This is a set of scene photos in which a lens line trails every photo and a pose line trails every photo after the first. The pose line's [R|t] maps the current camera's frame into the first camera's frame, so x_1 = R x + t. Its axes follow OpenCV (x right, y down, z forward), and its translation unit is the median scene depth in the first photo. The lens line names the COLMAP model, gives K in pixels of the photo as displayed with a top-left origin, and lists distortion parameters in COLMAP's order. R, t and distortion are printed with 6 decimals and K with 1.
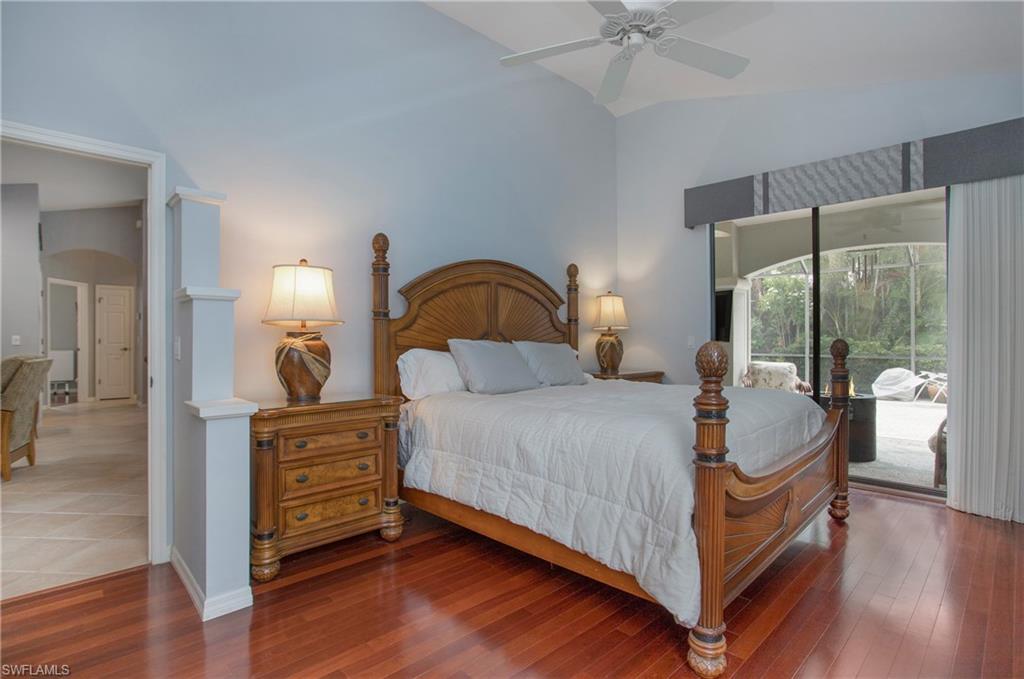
lens RADIAL K [[508.3, 0, 516.6], [0, 508.3, 331.6], [0, 0, 1]] dist [-0.046157, 0.010942]
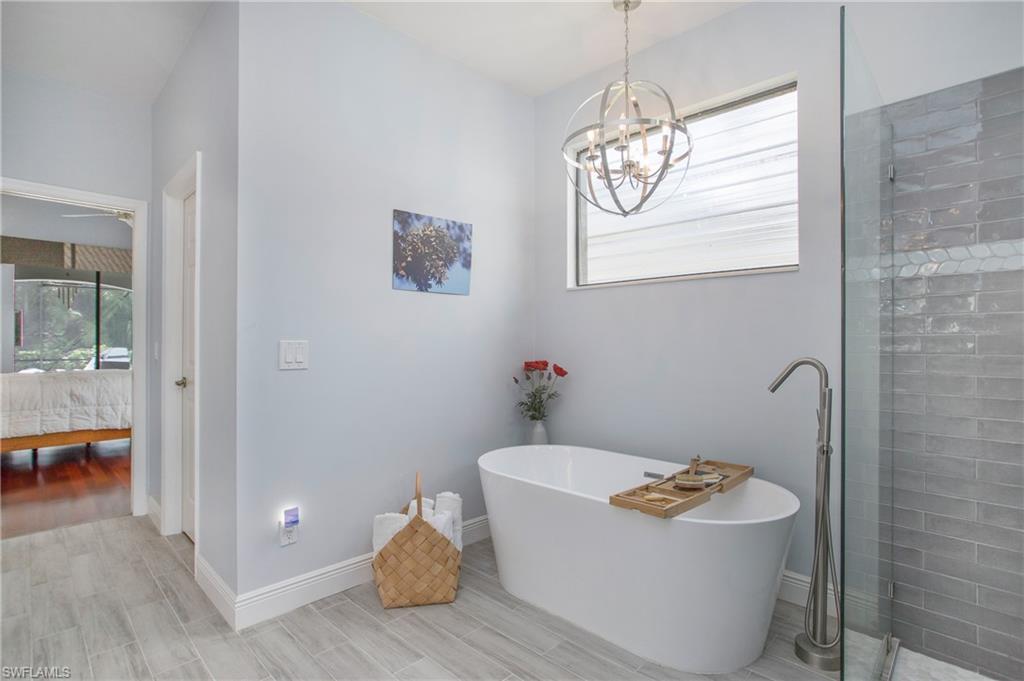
lens RADIAL K [[508.3, 0, 513.5], [0, 508.3, 340.7], [0, 0, 1]] dist [-0.046157, 0.010942]
pose [[-0.011883, 0.004100, 0.999921, -1.748723], [-0.008527, 0.999955, -0.004201, -0.003638], [-0.999893, -0.008577, -0.011848, -0.666591]]
